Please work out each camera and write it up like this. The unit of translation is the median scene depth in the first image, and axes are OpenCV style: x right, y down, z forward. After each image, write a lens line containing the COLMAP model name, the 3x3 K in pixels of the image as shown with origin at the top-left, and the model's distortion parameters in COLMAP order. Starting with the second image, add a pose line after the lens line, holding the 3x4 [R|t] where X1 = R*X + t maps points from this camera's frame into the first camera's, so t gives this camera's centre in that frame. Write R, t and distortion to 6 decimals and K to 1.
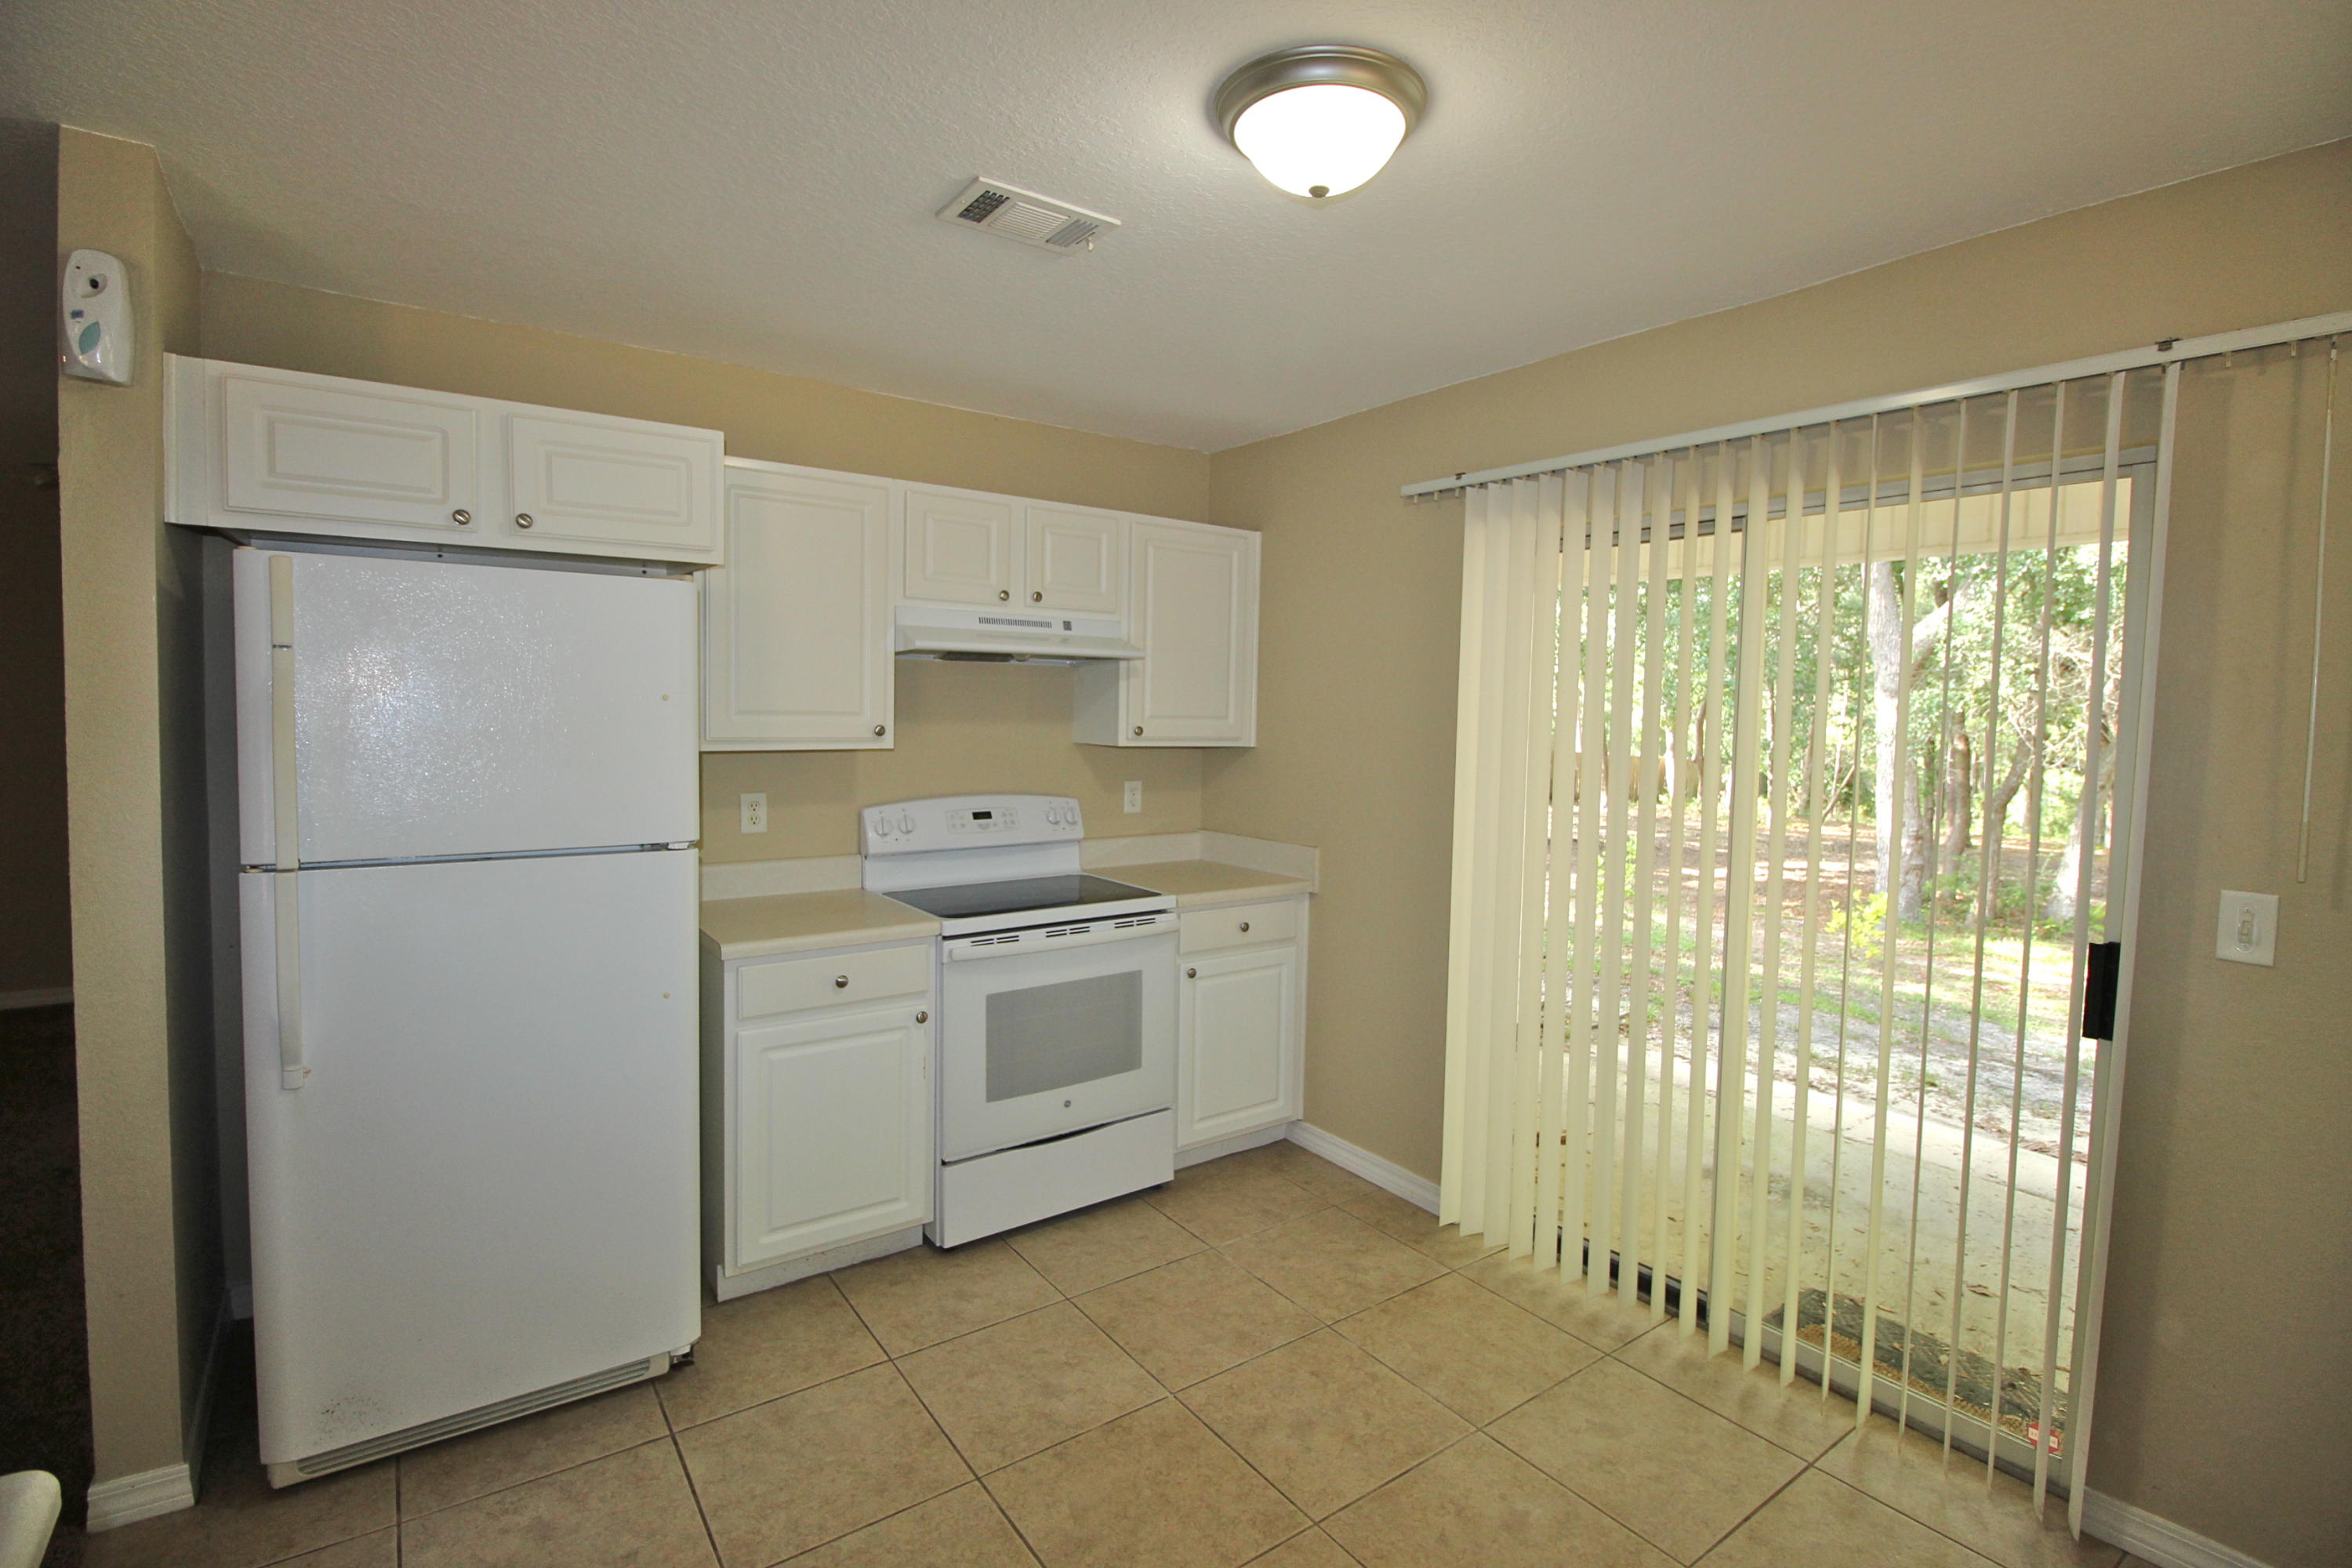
lens RADIAL K [[1080.6, 0, 1183.3], [0, 1080.6, 765.7], [0, 0, 1]] dist [-0.015105, 0.000148]
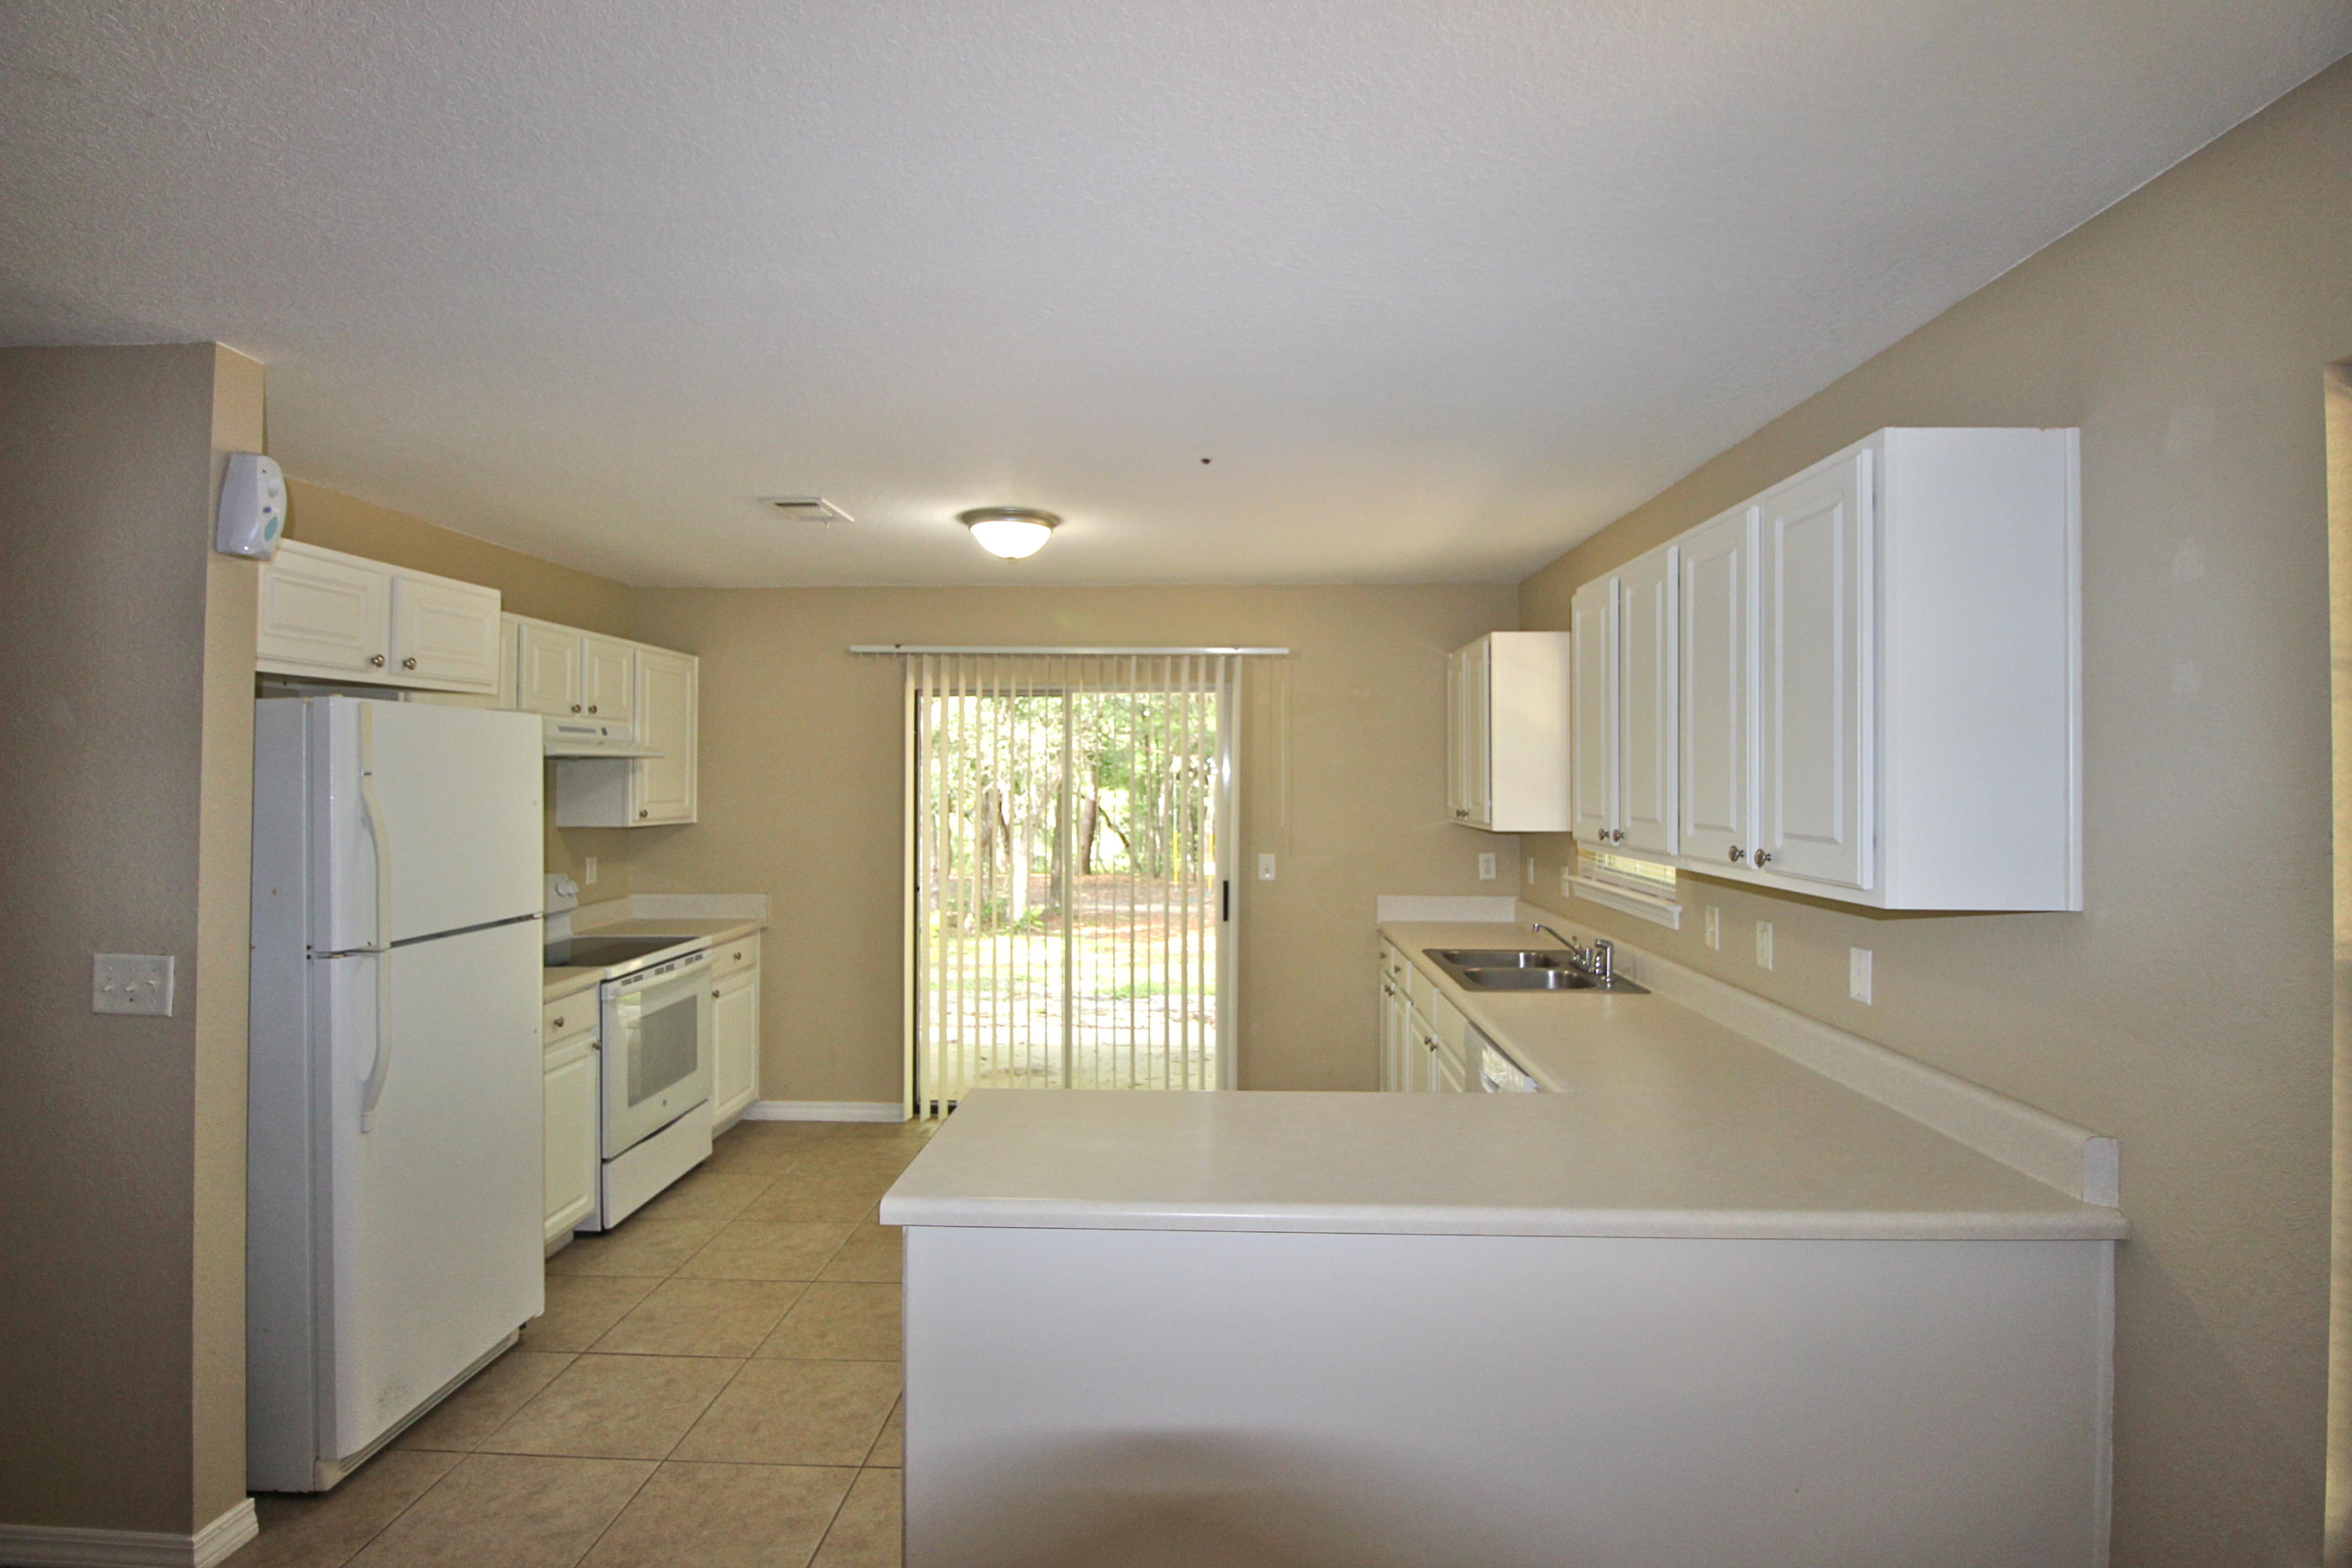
lens RADIAL K [[1128.0, 0, 1171.6], [0, 1128.0, 781.8], [0, 0, 1]] dist [-0.001504, -0.000242]
pose [[0.625534, -0.021955, 0.779888, -0.803686], [0.053206, 0.998477, -0.014567, -0.020854], [-0.778380, 0.050607, 0.625750, -0.357476]]
